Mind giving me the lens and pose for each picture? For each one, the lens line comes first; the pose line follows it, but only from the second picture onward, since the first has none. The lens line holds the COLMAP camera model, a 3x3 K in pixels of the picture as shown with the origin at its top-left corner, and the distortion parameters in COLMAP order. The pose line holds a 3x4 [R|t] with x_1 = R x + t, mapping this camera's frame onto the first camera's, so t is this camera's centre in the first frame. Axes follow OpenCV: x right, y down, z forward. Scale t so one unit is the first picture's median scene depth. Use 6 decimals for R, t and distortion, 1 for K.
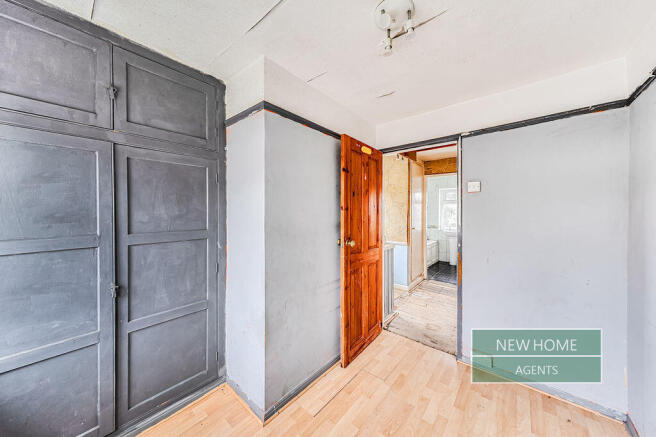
lens RADIAL K [[228.1, 0, 322.7], [0, 228.1, 214.5], [0, 0, 1]] dist [0.001927, 0.000057]
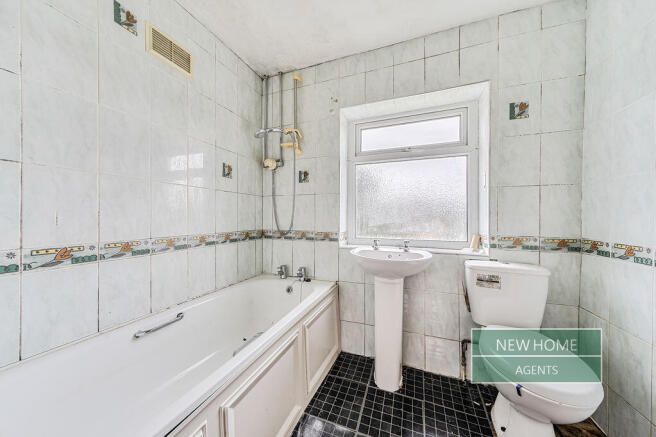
lens RADIAL K [[228.1, 0, 325.6], [0, 228.1, 216.3], [0, 0, 1]] dist [0.001927, 0.000057]
pose [[0.942538, 0.000823, 0.334097, 0.397052], [-0.000577, 0.999999, -0.000835, 0.028154], [-0.334098, 0.000594, 0.942538, 0.739048]]
